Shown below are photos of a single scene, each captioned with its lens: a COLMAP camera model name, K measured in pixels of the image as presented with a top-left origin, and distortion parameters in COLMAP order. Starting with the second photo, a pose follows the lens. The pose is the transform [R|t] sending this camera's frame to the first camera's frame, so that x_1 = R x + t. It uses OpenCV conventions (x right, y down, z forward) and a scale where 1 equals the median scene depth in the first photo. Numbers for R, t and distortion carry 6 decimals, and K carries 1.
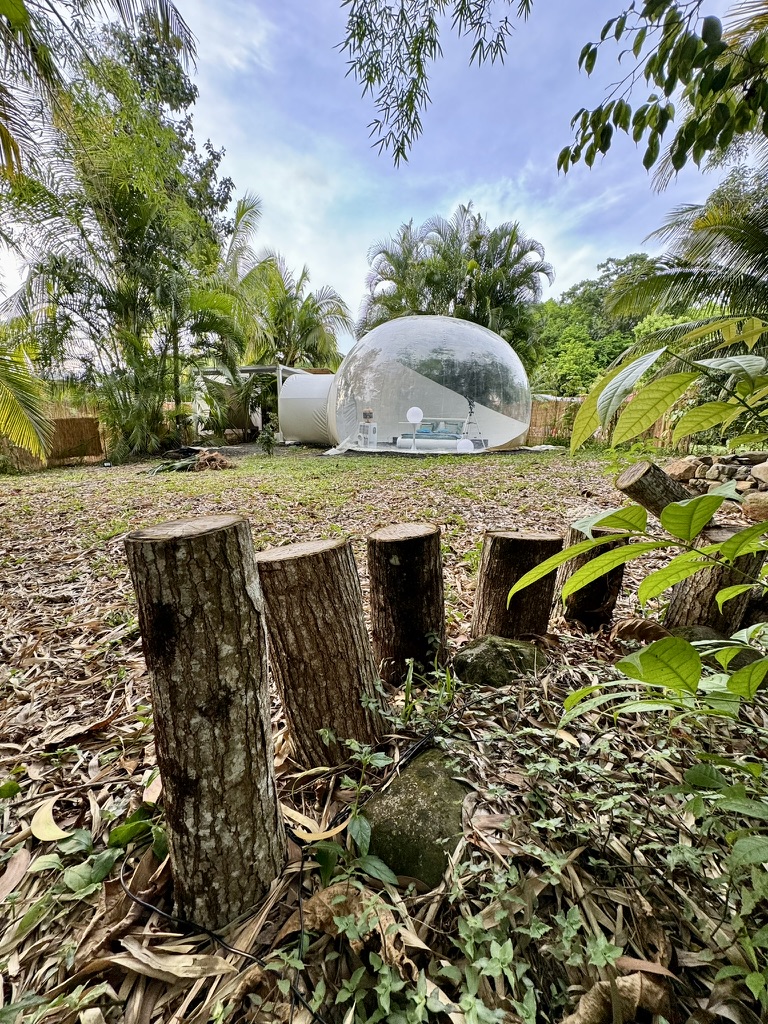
lens RADIAL K [[410.0, 0, 384.0], [0, 410.0, 512.0], [0, 0, 1]] dist [-0.000639, -0.000146]
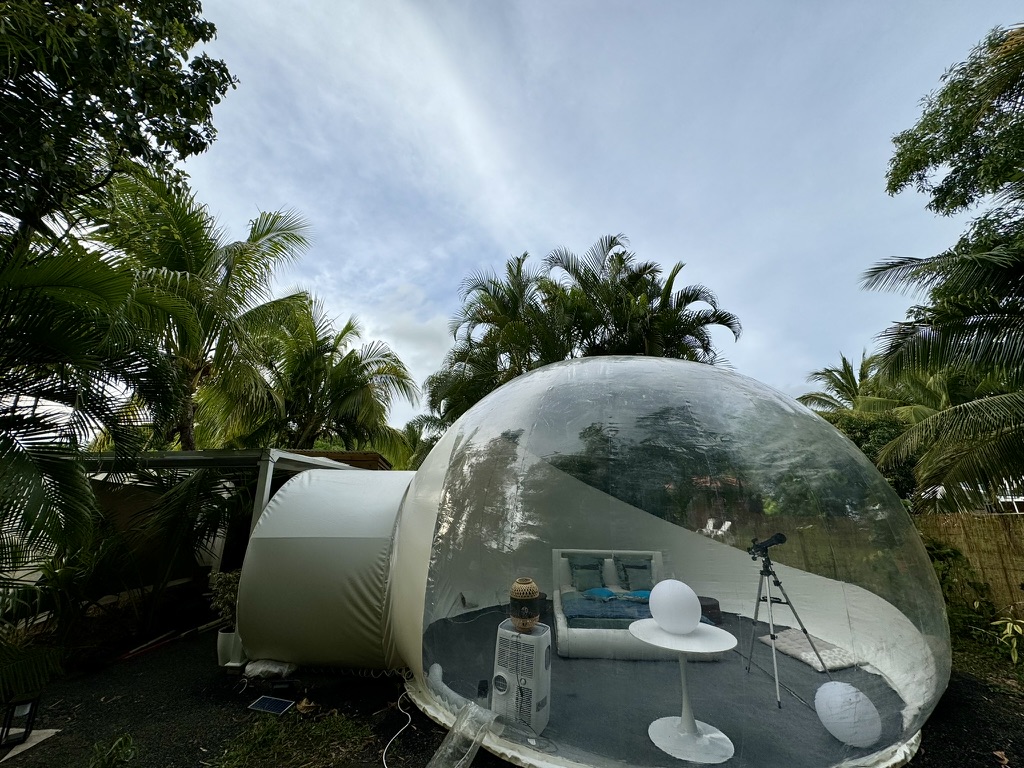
lens RADIAL K [[410.0, 0, 512.0], [0, 410.0, 384.0], [0, 0, 1]] dist [-0.000639, -0.000146]
pose [[0.976145, 0.032021, 0.214745, -0.073281], [0.065949, 0.898607, -0.433770, -0.170542], [-0.206861, 0.437585, 0.875059, 0.402738]]
